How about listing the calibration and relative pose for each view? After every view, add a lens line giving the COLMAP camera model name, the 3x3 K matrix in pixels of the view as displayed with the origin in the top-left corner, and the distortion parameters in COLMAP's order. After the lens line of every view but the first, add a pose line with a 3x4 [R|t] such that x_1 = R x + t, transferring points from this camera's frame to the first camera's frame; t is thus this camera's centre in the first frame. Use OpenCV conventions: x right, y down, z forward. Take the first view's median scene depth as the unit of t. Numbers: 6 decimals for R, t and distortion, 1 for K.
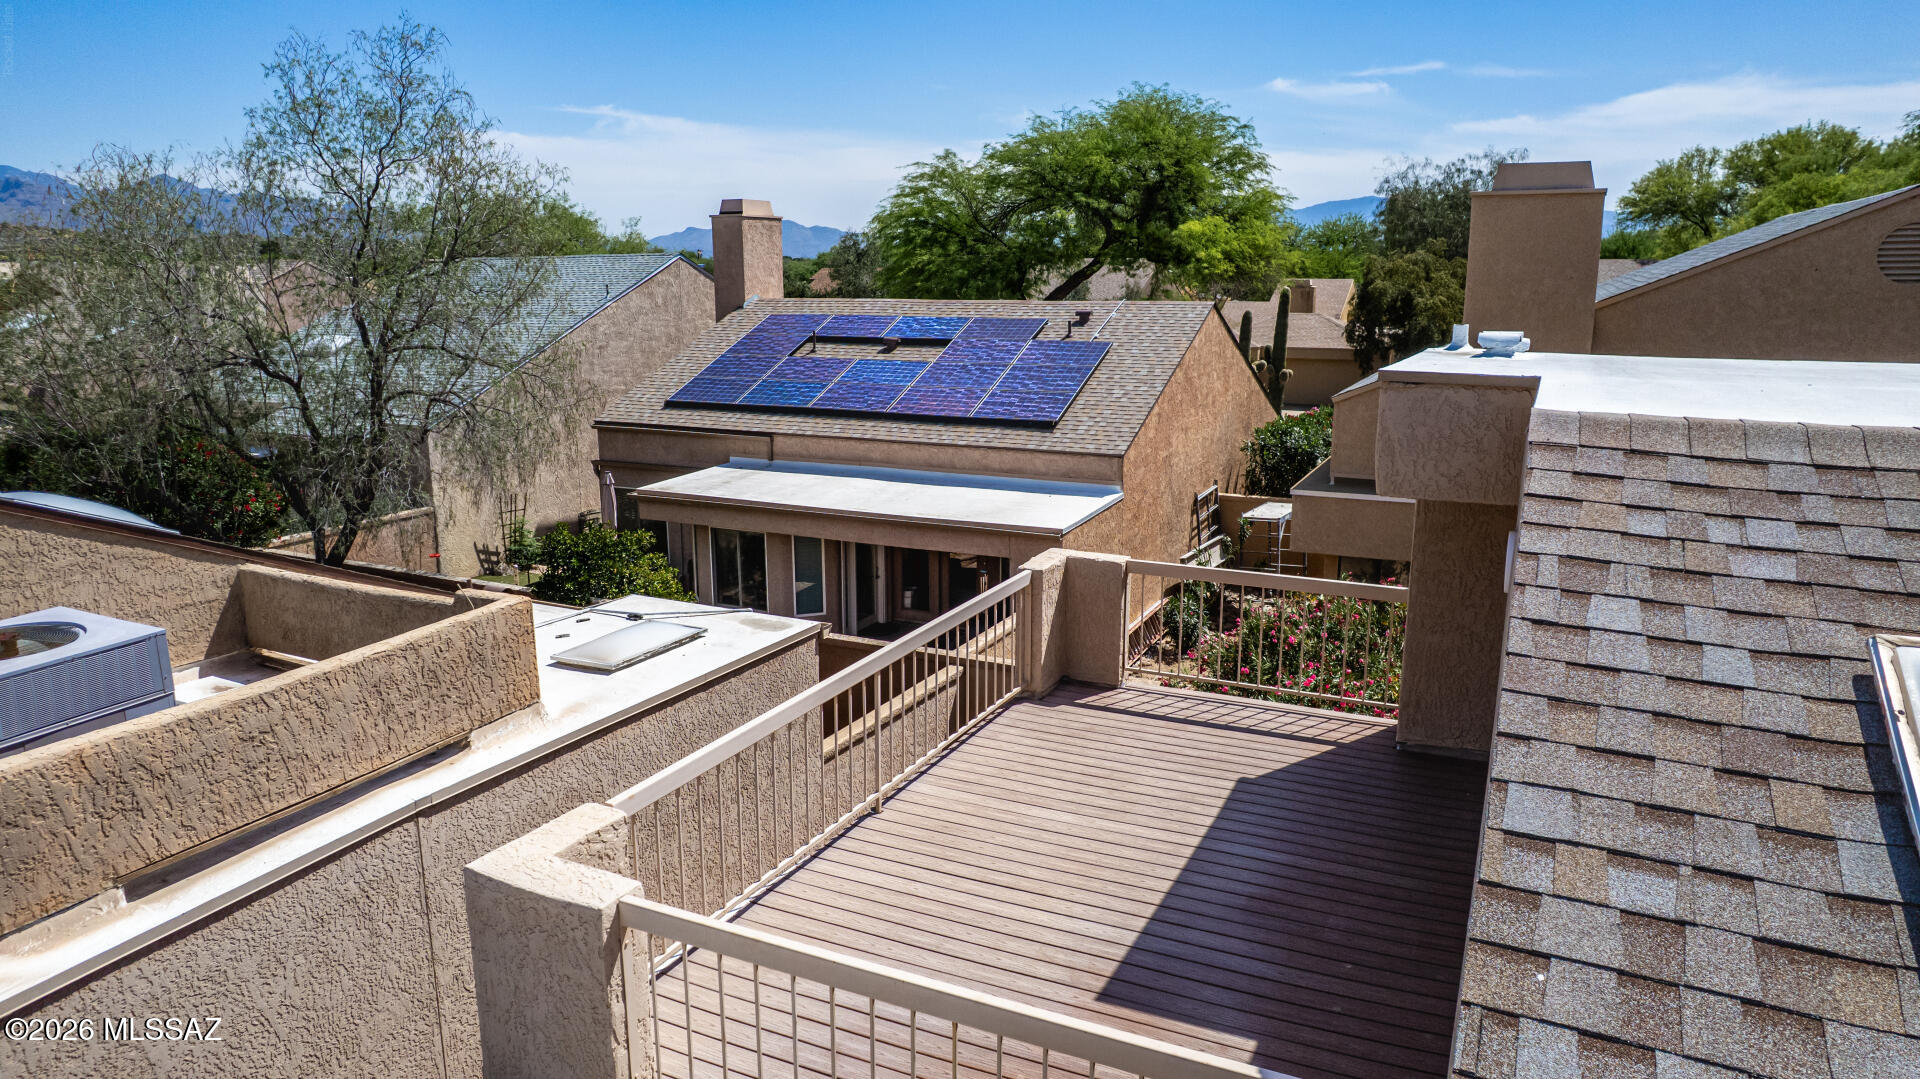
lens RADIAL K [[1229.8, 0, 957.3], [0, 1229.8, 530.4], [0, 0, 1]] dist [-0.074531, 0.072034]
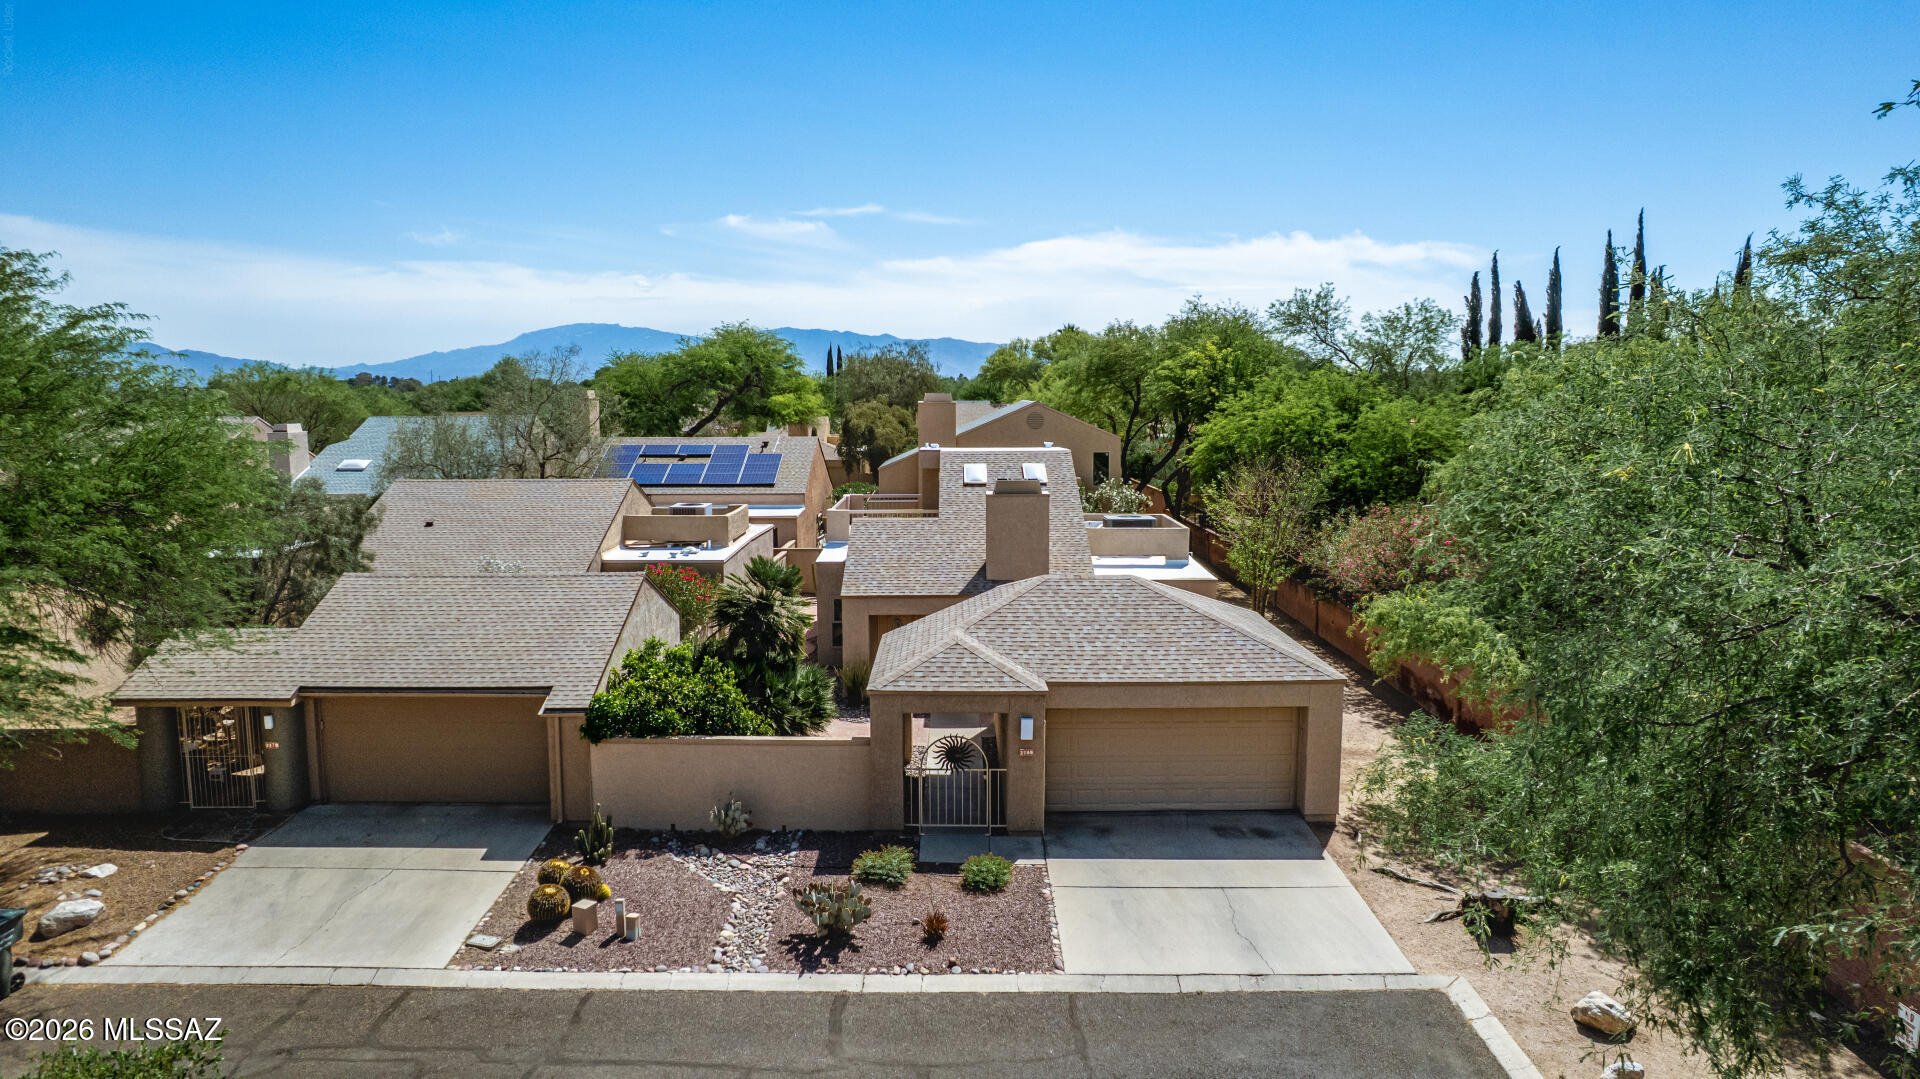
lens RADIAL K [[1229.8, 0, 957.3], [0, 1229.8, 530.4], [0, 0, 1]] dist [-0.074531, 0.072034]
pose [[0.900349, -0.046763, 0.432650, -0.490283], [0.090908, 0.992485, -0.081908, 0.181002], [-0.425568, 0.113077, 0.897834, -1.043290]]
